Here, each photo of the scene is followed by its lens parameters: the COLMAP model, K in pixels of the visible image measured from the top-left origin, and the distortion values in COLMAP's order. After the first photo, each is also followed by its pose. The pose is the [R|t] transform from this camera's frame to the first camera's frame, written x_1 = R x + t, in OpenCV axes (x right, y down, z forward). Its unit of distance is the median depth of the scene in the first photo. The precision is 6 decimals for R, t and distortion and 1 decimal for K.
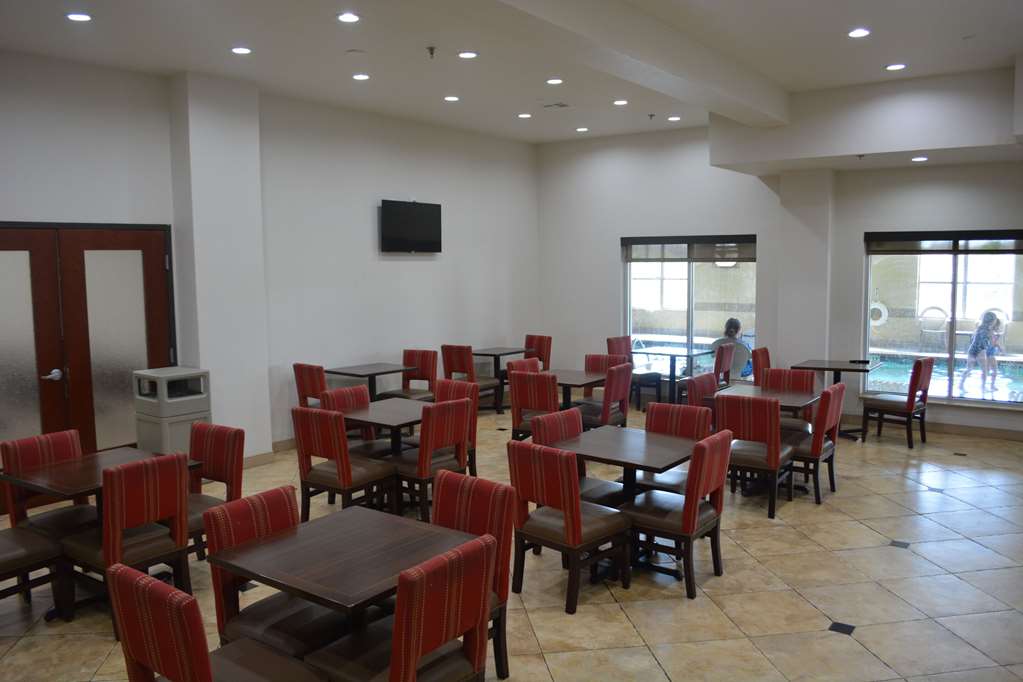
lens RADIAL K [[807.2, 0, 511.5], [0, 807.2, 341.0], [0, 0, 1]] dist [-0.104775, -0.003569]
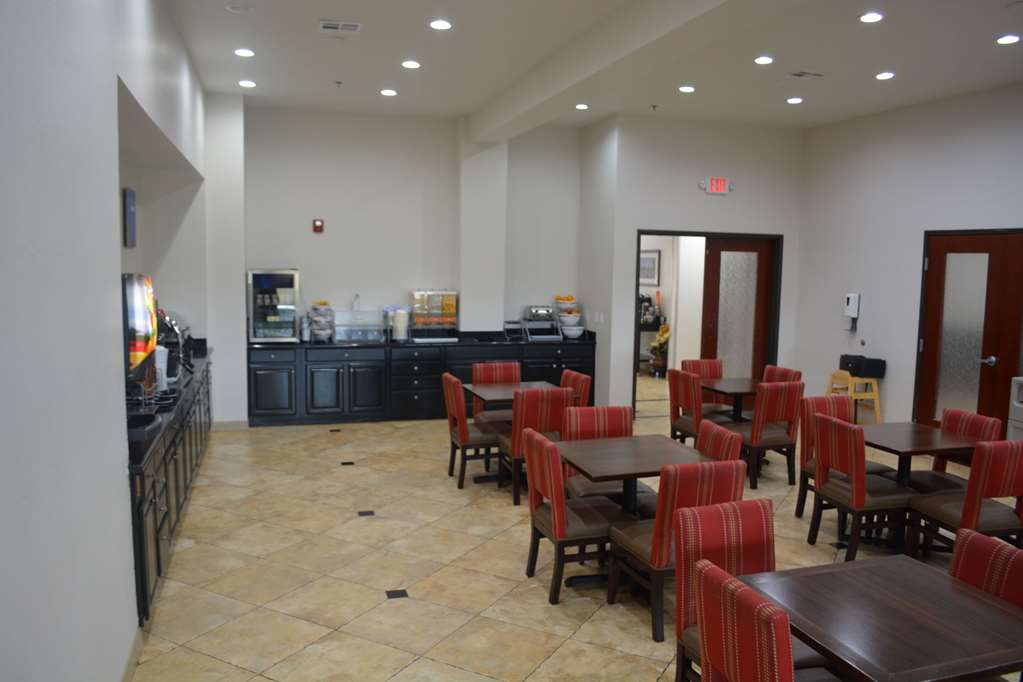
lens RADIAL K [[807.2, 0, 511.5], [0, 807.2, 341.0], [0, 0, 1]] dist [-0.104775, -0.003569]
pose [[-0.590169, 0.090374, -0.802205, 1.061884], [-0.090558, 0.980031, 0.177029, -0.174579], [0.802184, 0.177124, -0.570200, 1.512578]]
